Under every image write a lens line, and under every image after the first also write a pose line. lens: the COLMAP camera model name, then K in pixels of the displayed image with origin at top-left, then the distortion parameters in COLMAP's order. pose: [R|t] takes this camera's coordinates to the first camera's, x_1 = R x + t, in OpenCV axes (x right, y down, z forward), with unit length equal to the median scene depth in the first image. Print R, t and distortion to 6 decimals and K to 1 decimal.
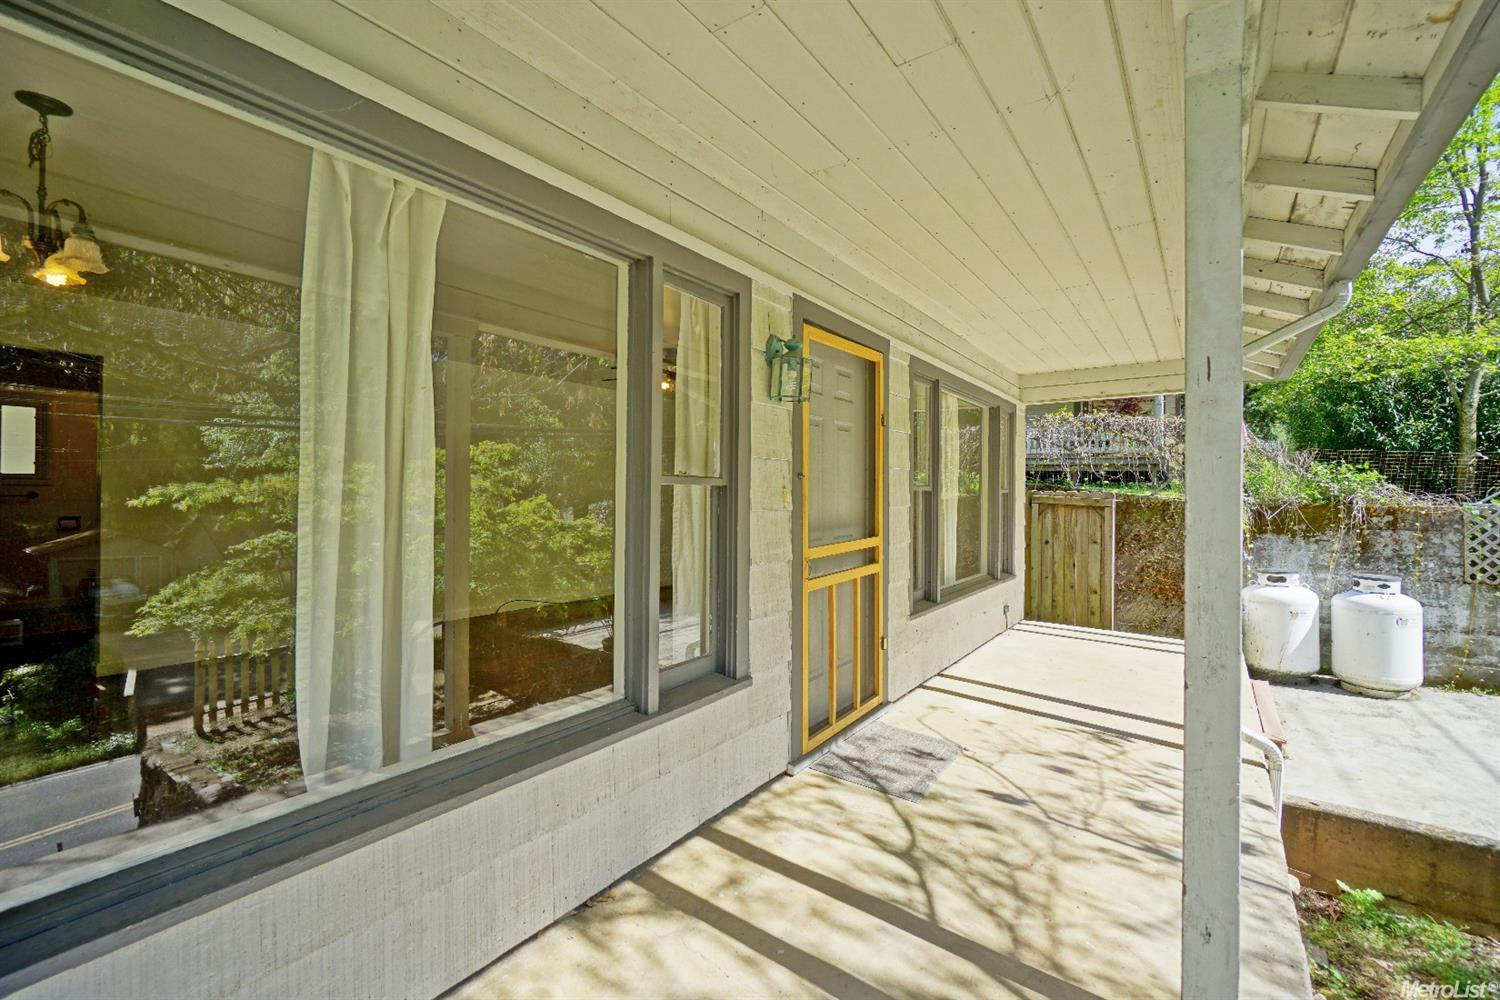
lens RADIAL K [[649.3, 0, 753.4], [0, 649.3, 489.4], [0, 0, 1]] dist [-0.007914, 0.003235]
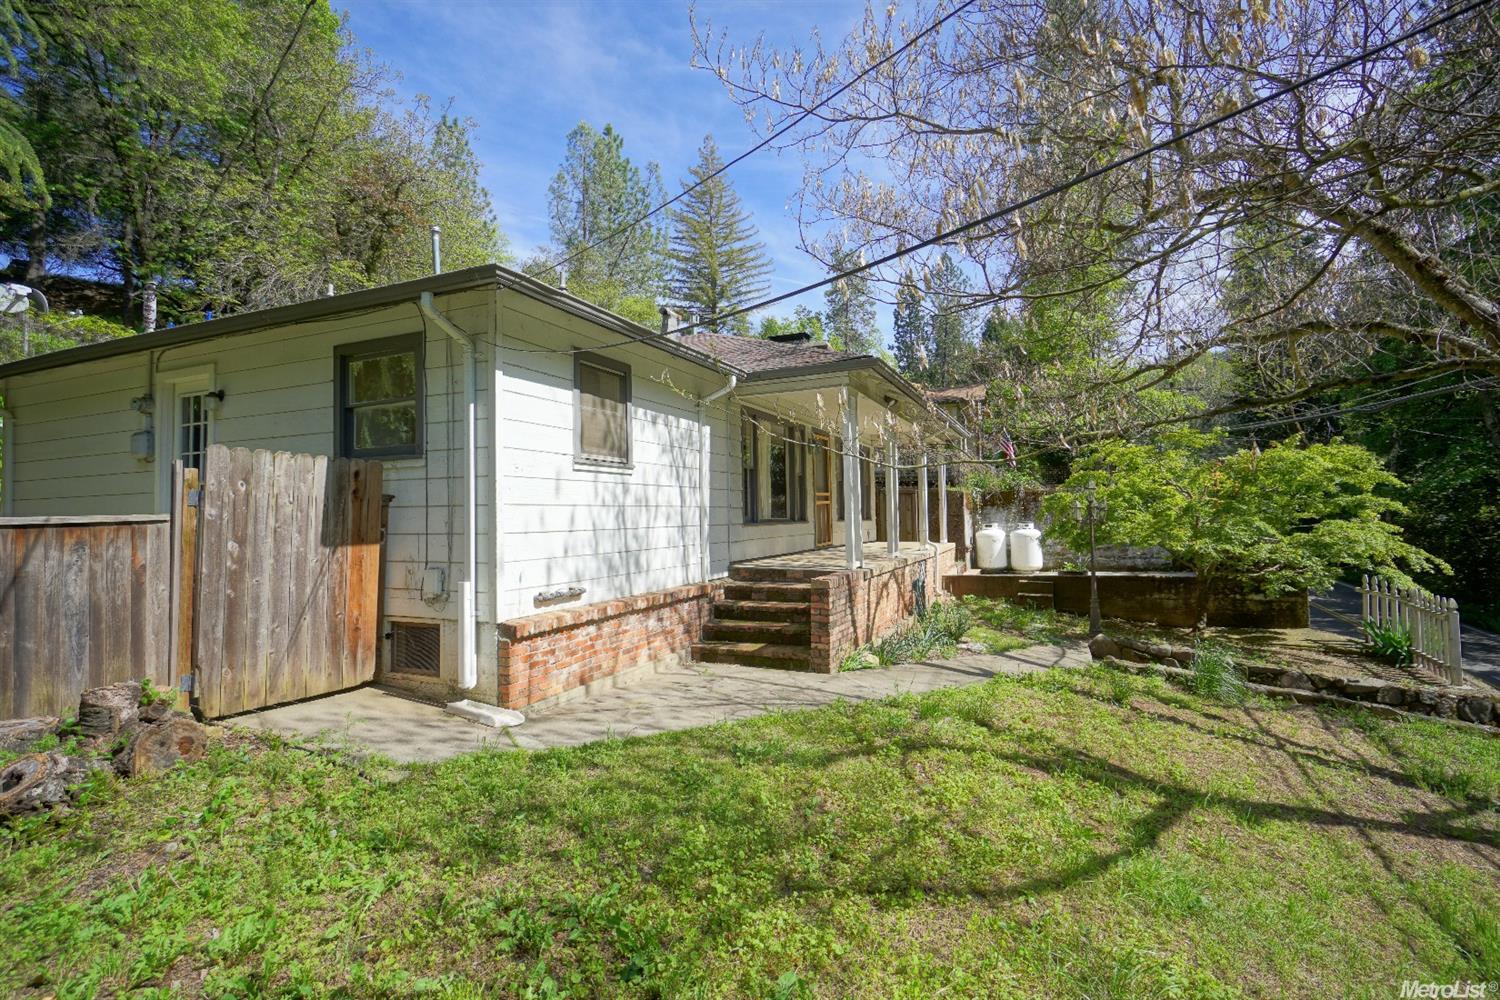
lens RADIAL K [[701.0, 0, 764.9], [0, 701.0, 501.4], [0, 0, 1]] dist [0.003711, -0.000606]
pose [[0.976722, -0.020328, 0.213545, -0.896989], [0.024448, 0.999562, -0.016674, 0.170015], [-0.213112, 0.021506, 0.976791, -2.441674]]
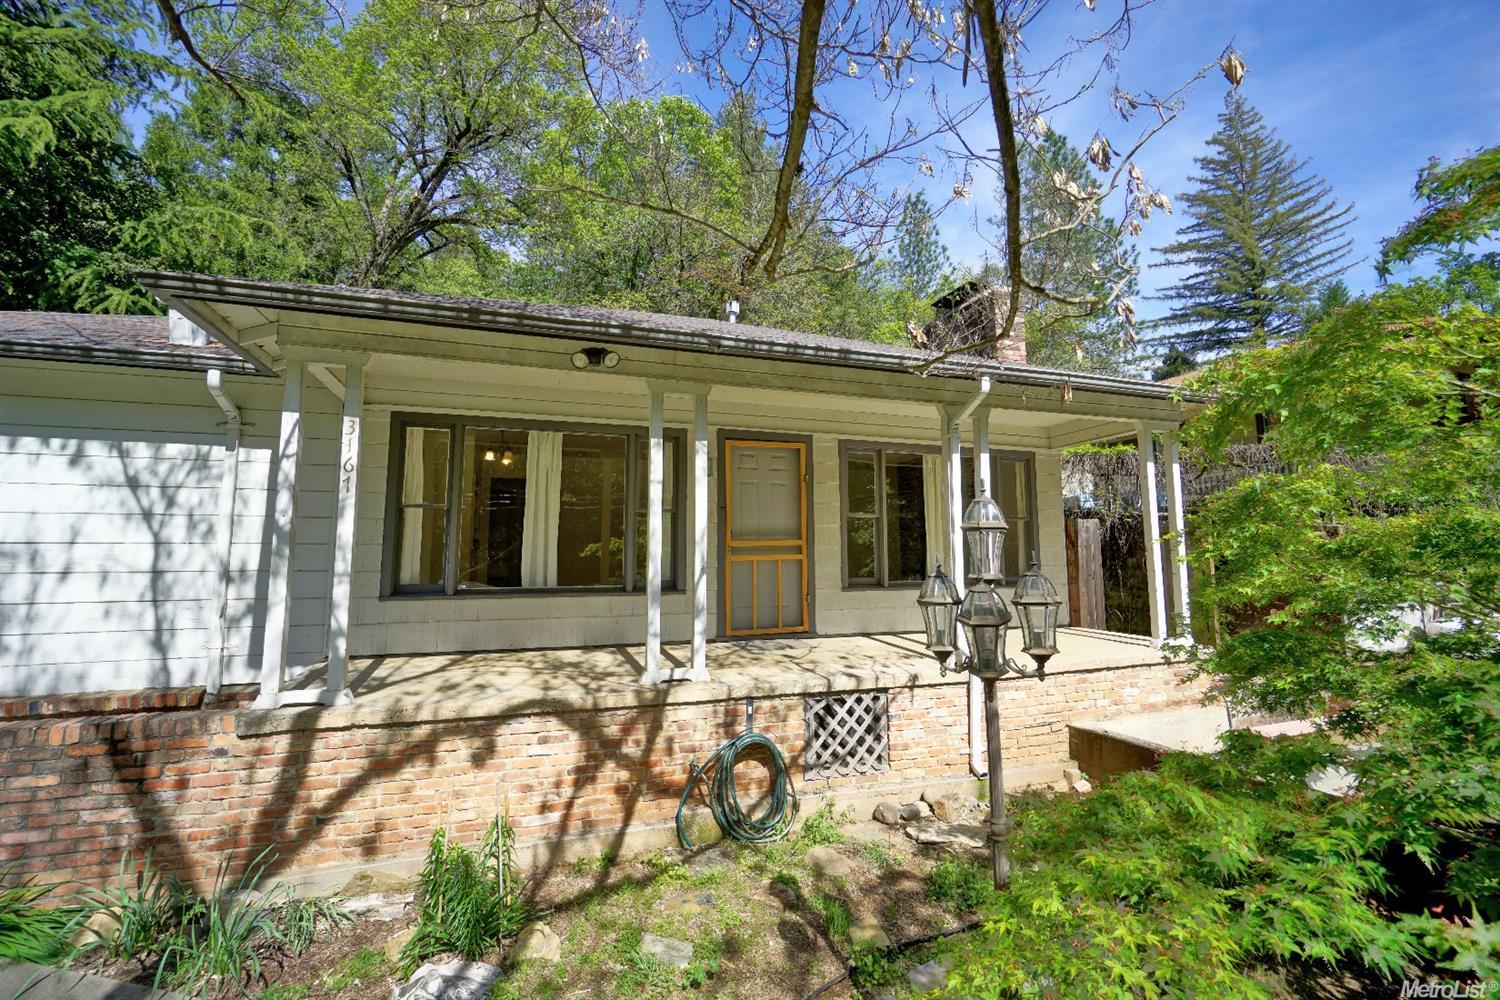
lens RADIAL K [[649.3, 0, 759.7], [0, 649.3, 489.5], [0, 0, 1]] dist [-0.007914, 0.003235]
pose [[0.815295, -0.073736, -0.574332, 1.202182], [0.014067, 0.994089, -0.107657, 0.130074], [0.578875, 0.079693, 0.811512, -0.616048]]
